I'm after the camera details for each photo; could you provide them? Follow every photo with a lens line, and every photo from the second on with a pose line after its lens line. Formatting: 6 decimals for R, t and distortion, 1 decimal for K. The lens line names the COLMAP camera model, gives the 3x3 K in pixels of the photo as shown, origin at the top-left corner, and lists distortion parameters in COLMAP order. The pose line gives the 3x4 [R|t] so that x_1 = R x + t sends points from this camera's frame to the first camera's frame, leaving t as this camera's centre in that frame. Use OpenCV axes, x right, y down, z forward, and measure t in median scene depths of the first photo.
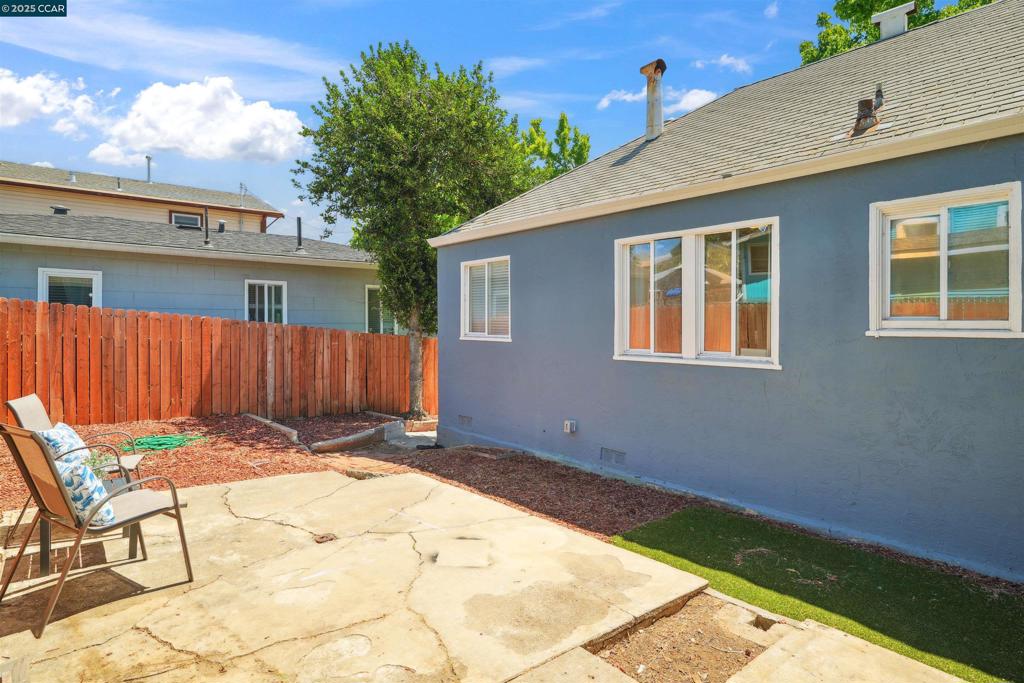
lens RADIAL K [[557.8, 0, 513.1], [0, 557.8, 323.9], [0, 0, 1]] dist [0.000740, -0.000088]
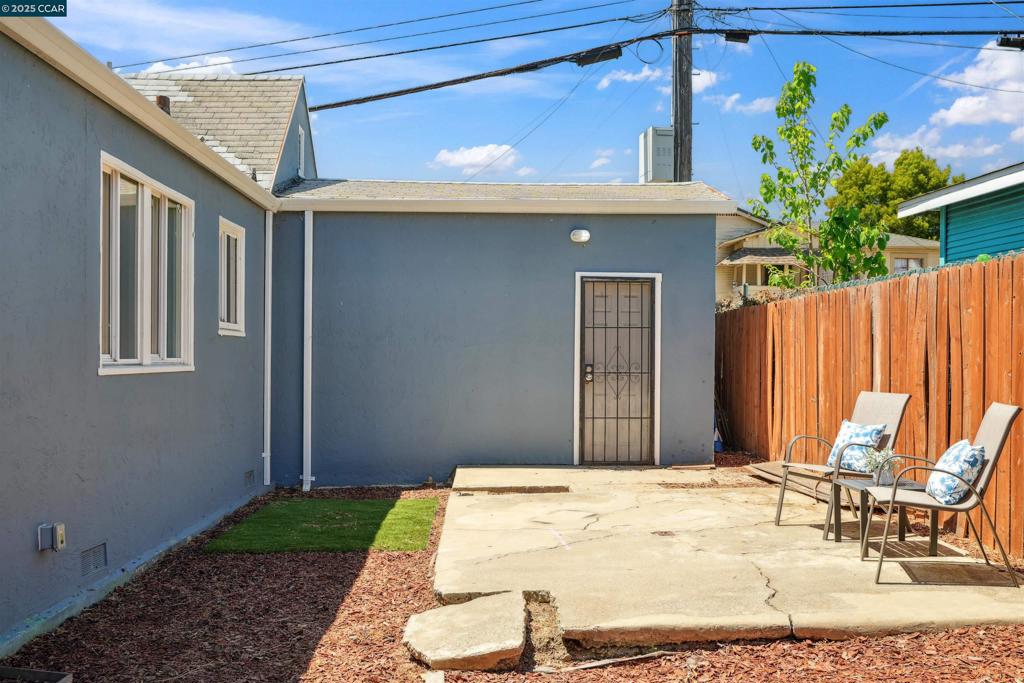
lens RADIAL K [[927.4, 0, 514.5], [0, 927.4, 367.7], [0, 0, 1]] dist [0.005476, -0.006807]
pose [[-0.783108, -0.011458, 0.621780, -0.748516], [-0.007195, 0.999930, 0.009364, 0.050177], [-0.621844, 0.002859, -0.783136, 1.595956]]
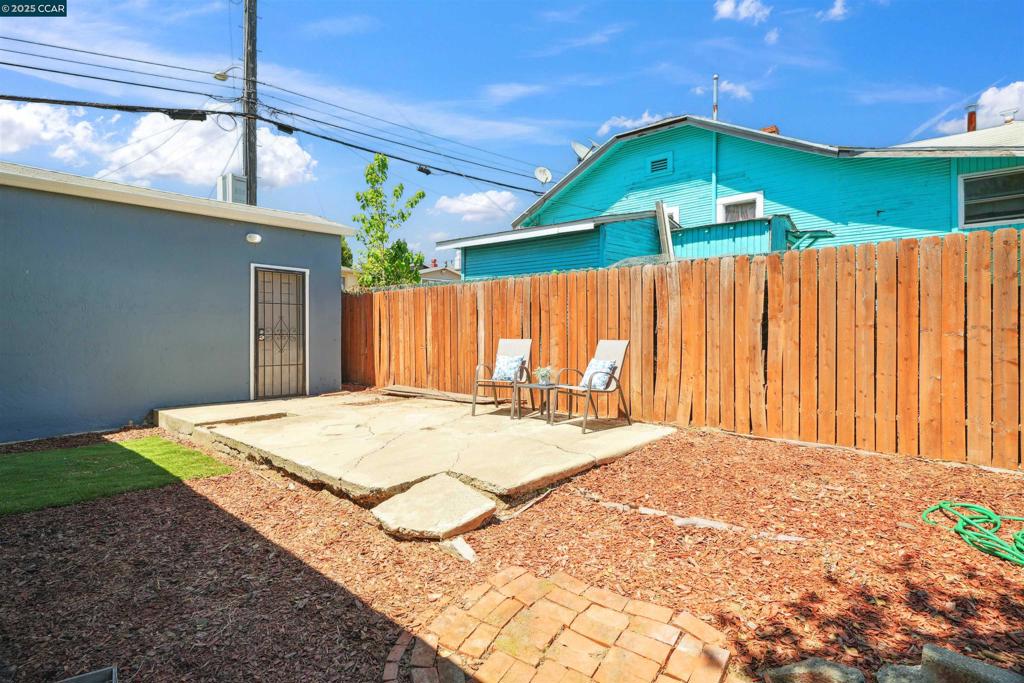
lens RADIAL K [[519.9, 0, 512.8], [0, 519.9, 334.9], [0, 0, 1]] dist [-0.003897, -0.000151]
pose [[-0.992013, 0.000482, -0.126135, -0.251352], [0.000874, 0.999995, -0.003058, 0.081855], [0.126133, -0.003144, -0.992008, 1.615029]]
